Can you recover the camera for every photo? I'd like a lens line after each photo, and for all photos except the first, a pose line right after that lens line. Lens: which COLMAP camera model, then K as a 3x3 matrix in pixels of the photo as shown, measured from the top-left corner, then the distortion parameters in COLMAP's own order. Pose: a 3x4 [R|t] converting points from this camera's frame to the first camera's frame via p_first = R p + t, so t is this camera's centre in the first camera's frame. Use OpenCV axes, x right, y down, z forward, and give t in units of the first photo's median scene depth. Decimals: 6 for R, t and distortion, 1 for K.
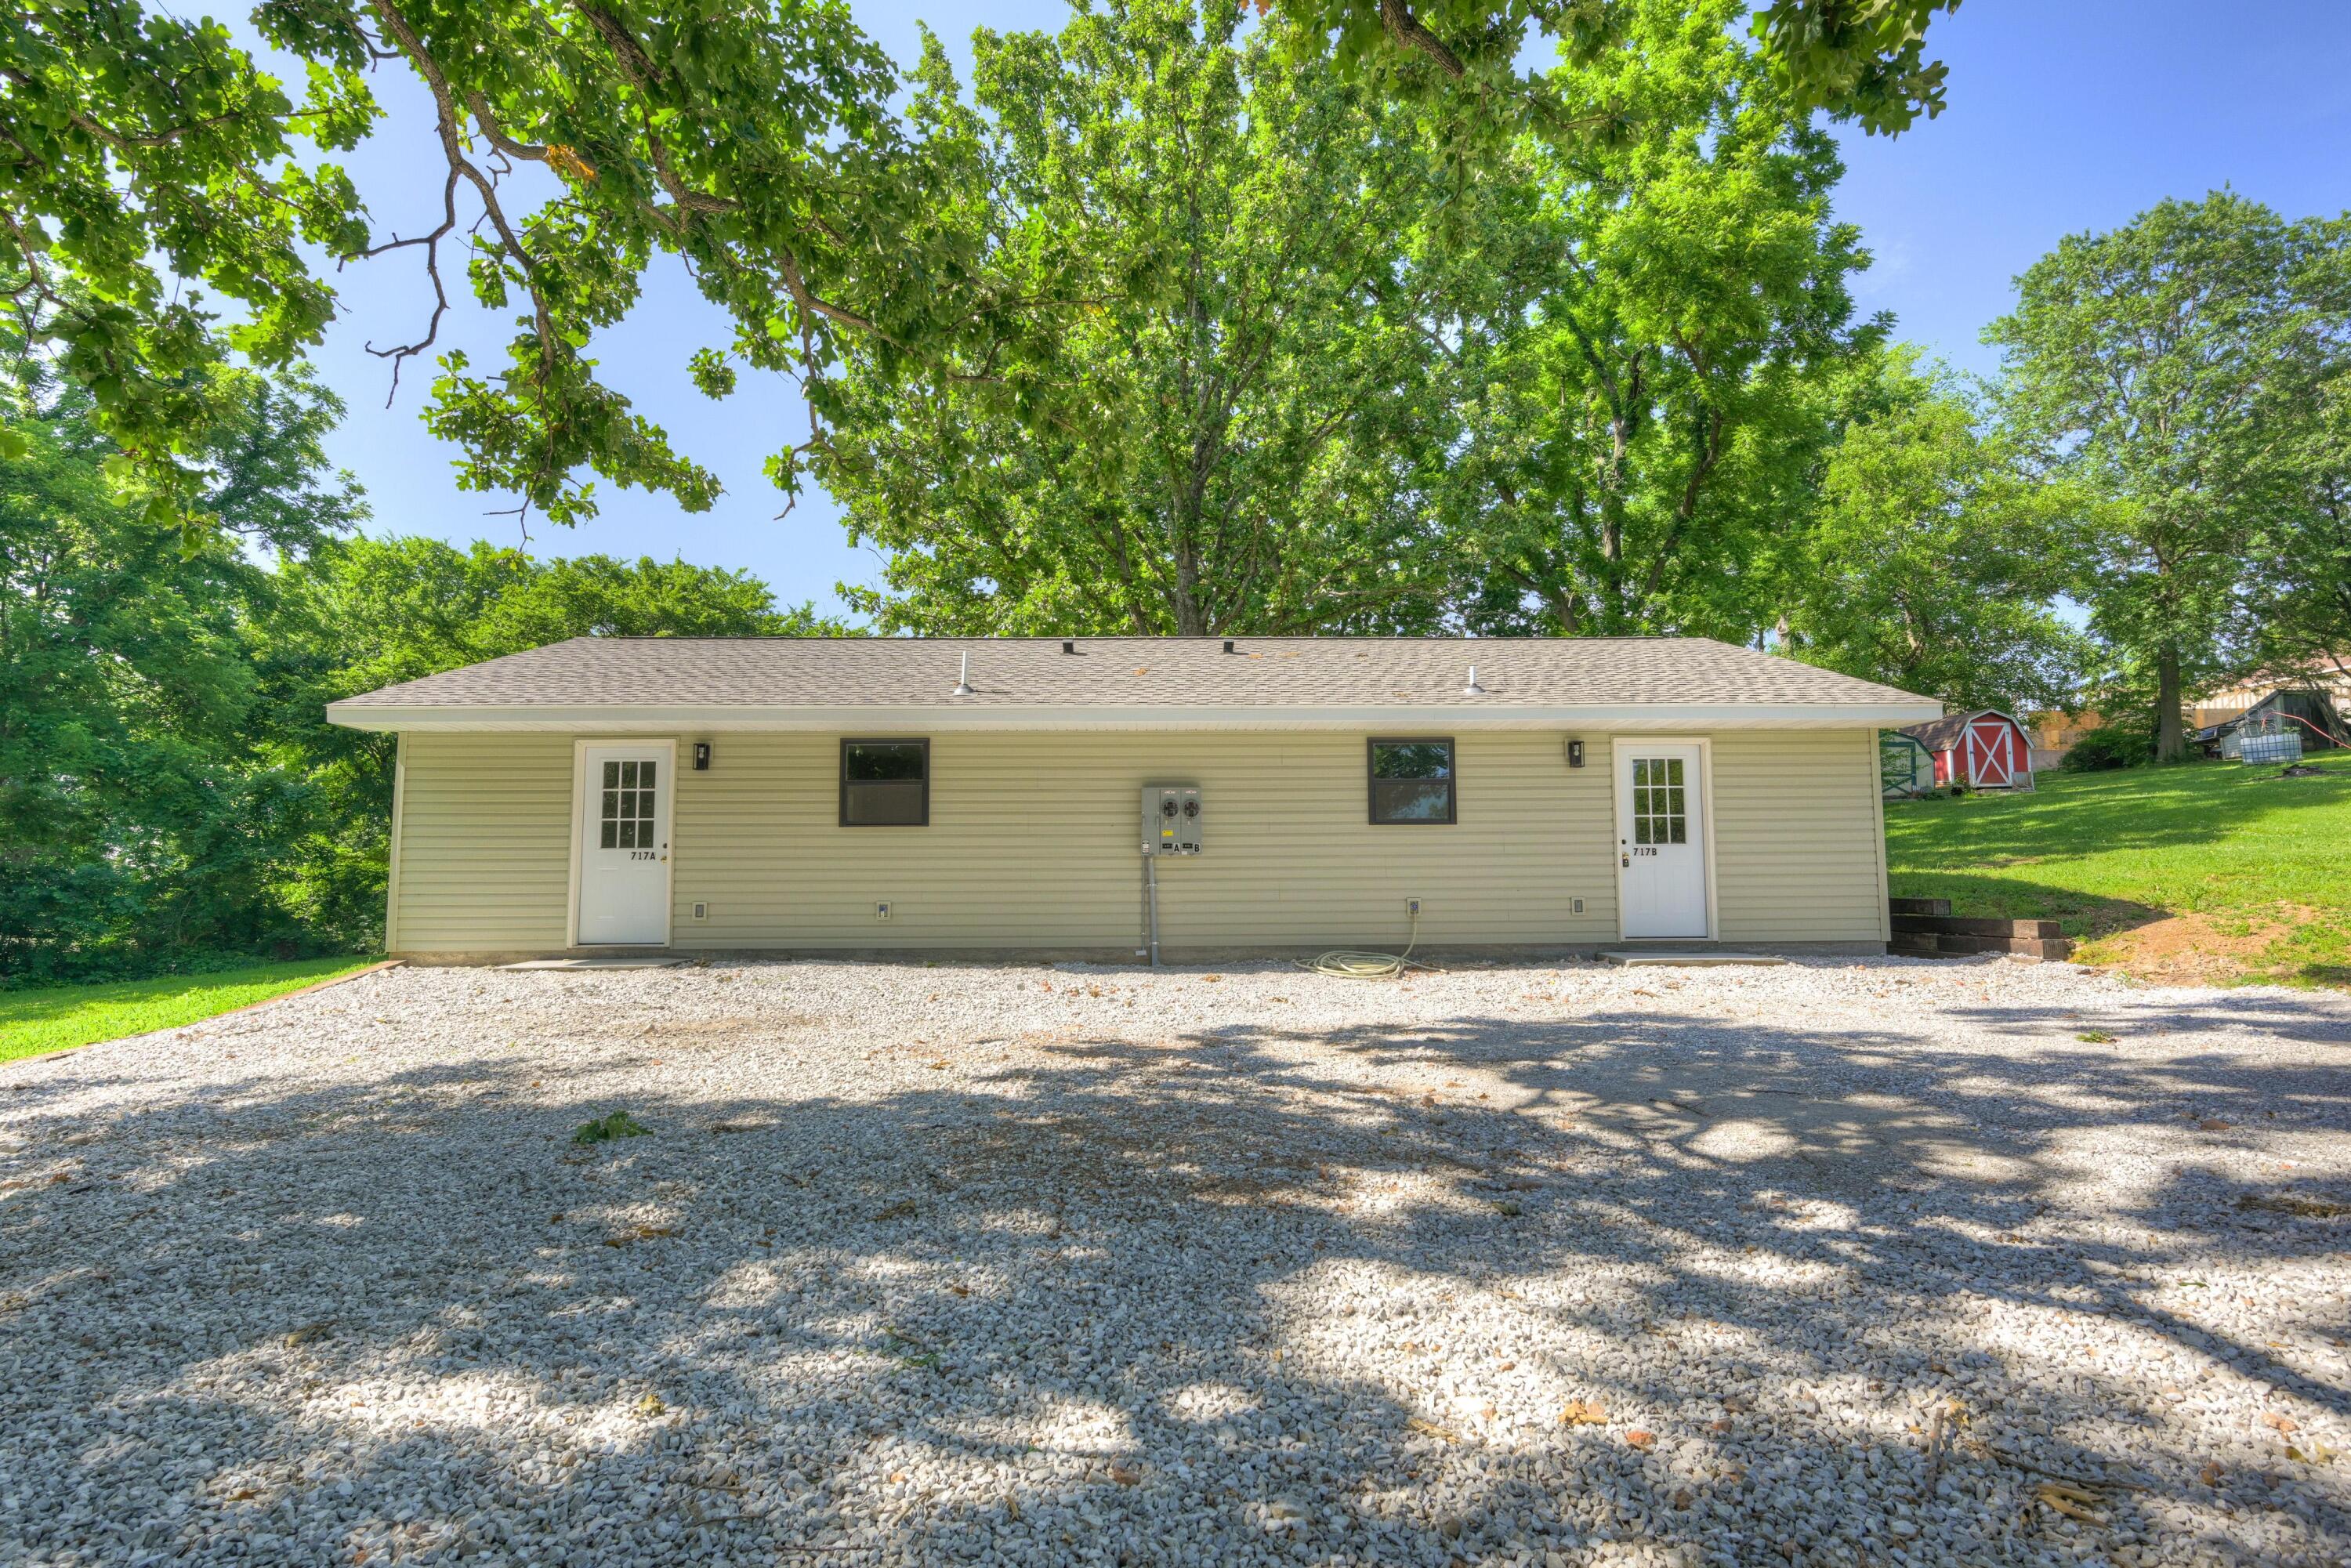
lens RADIAL K [[1163.8, 0, 1175.5], [0, 1163.8, 784.0], [0, 0, 1]] dist [0.003159, 0.000665]
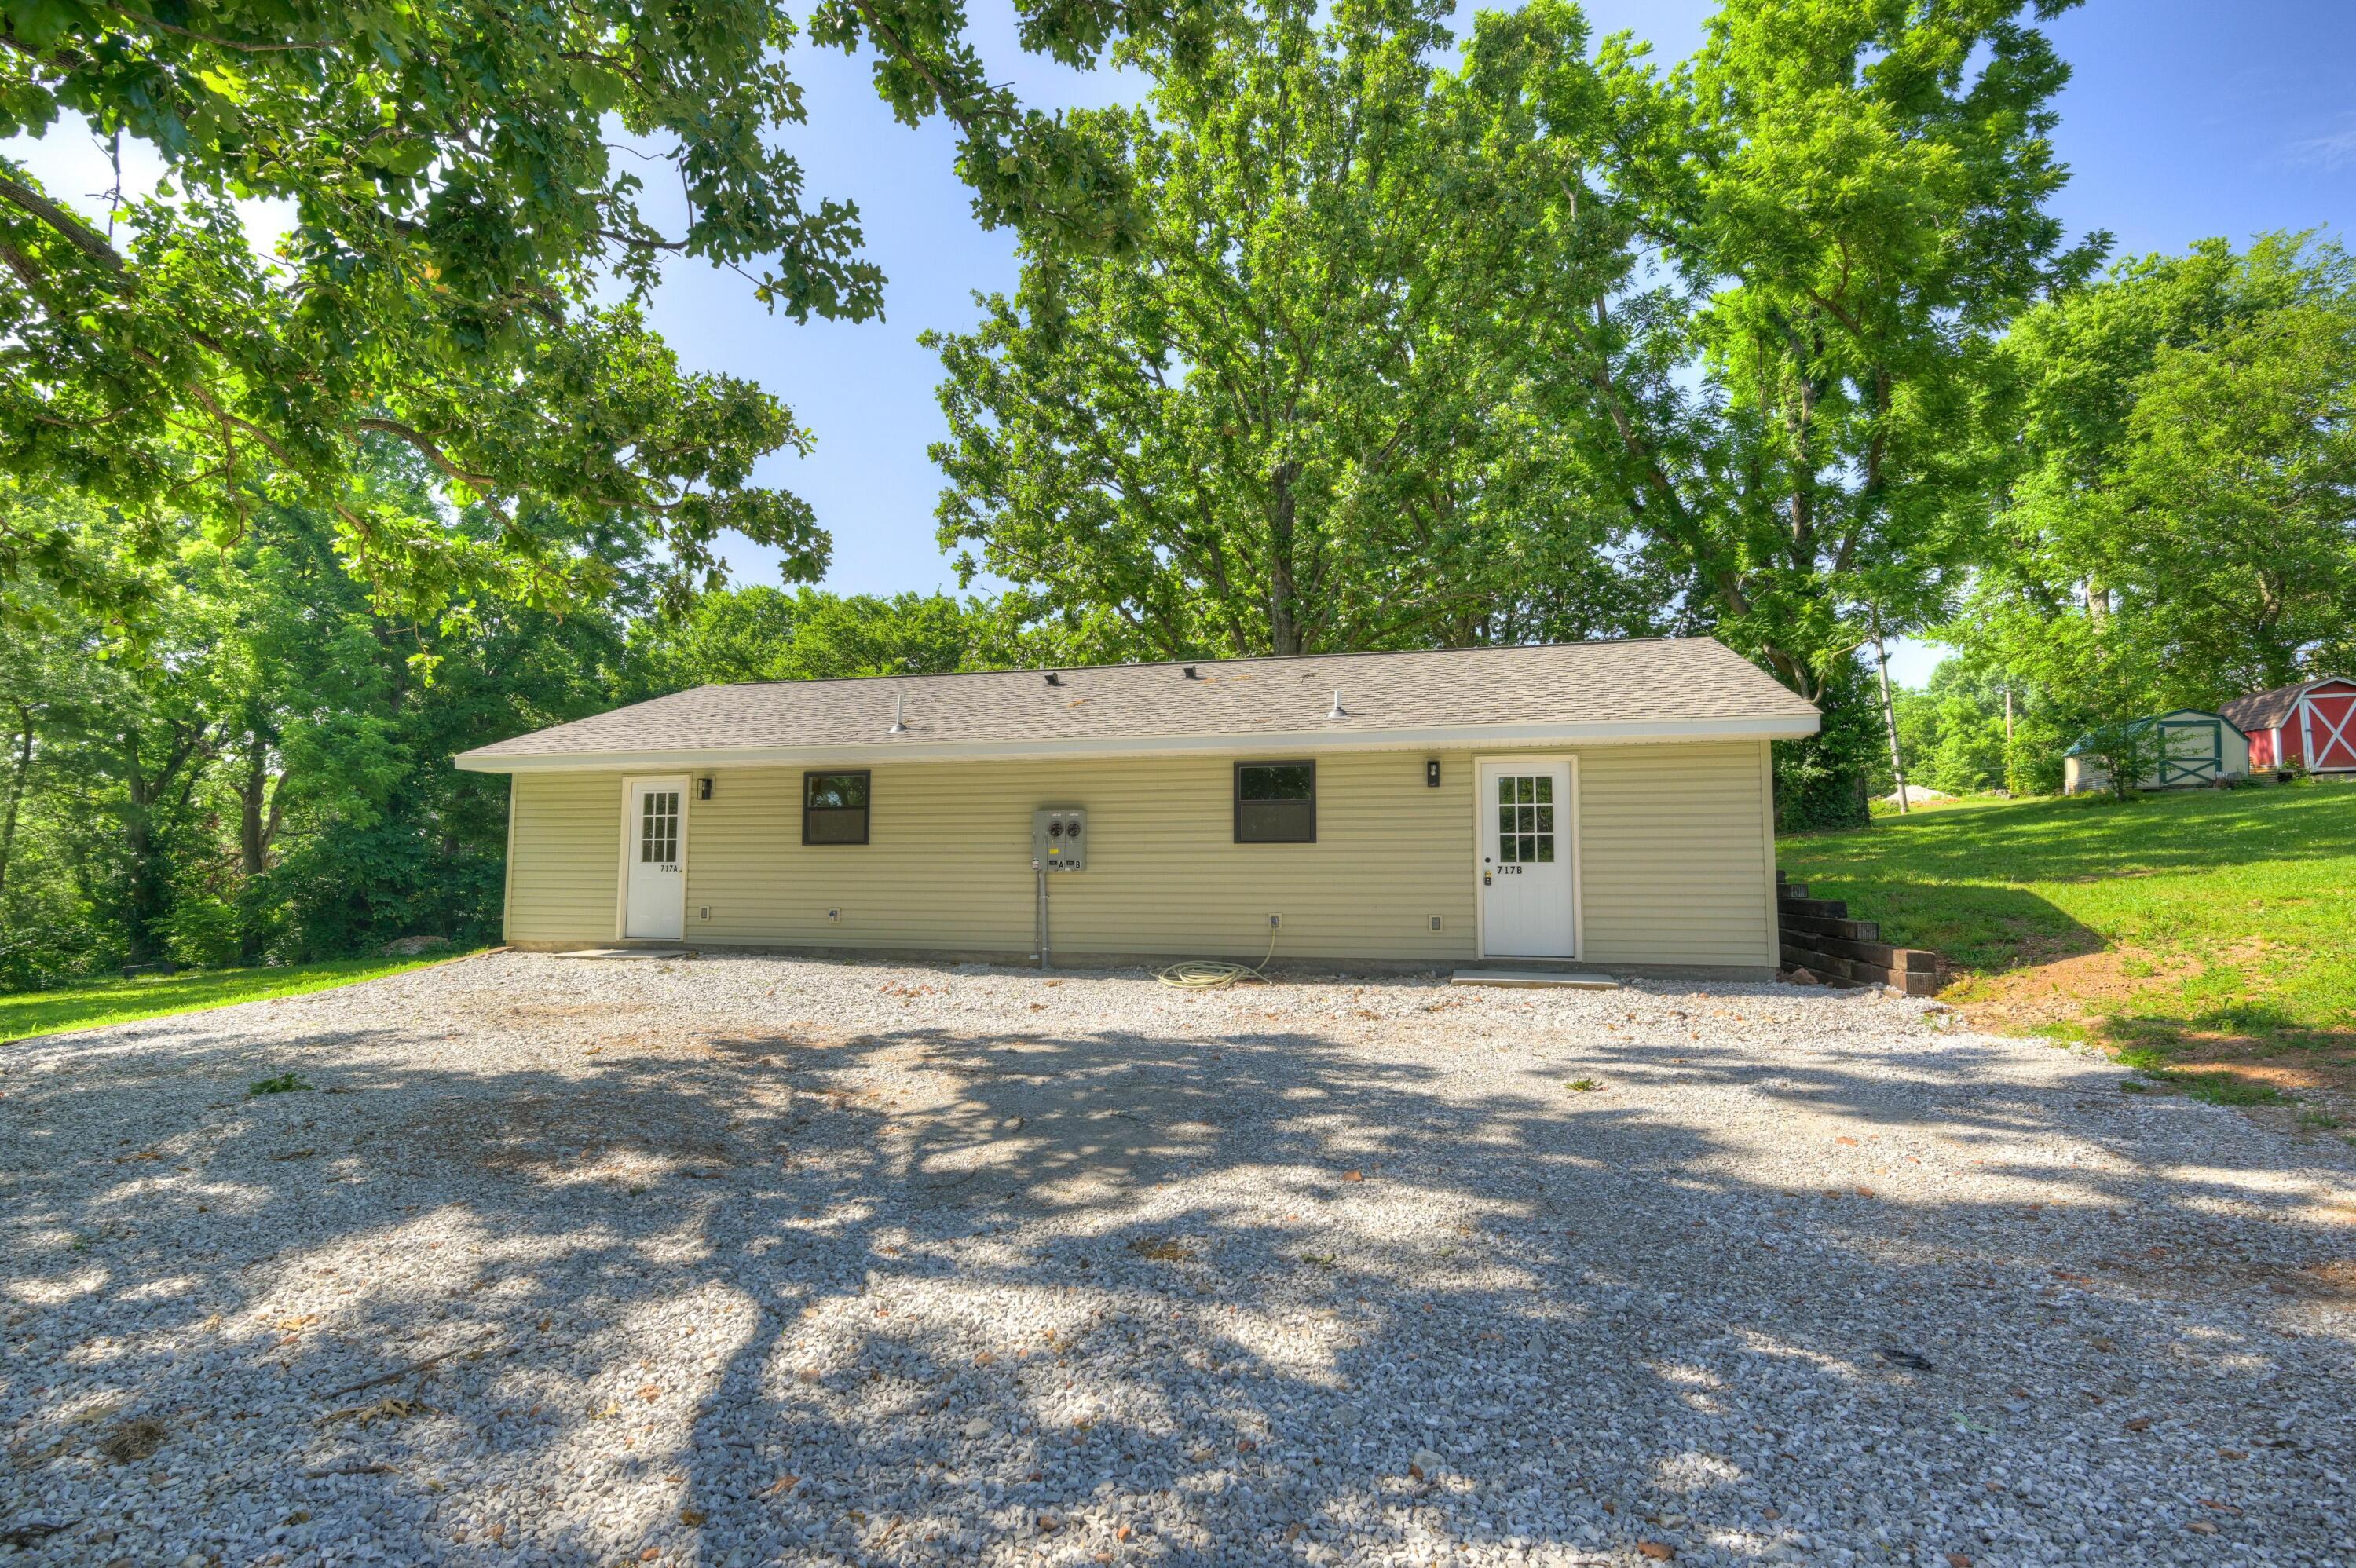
lens RADIAL K [[1127.2, 0, 1178.0], [0, 1127.2, 784.0], [0, 0, 1]] dist [-0.002716, -0.000252]
pose [[0.958196, -0.014861, -0.285728, 0.411310], [0.017972, 0.999804, 0.008270, -0.029051], [0.285549, -0.013059, 0.958275, -0.007466]]
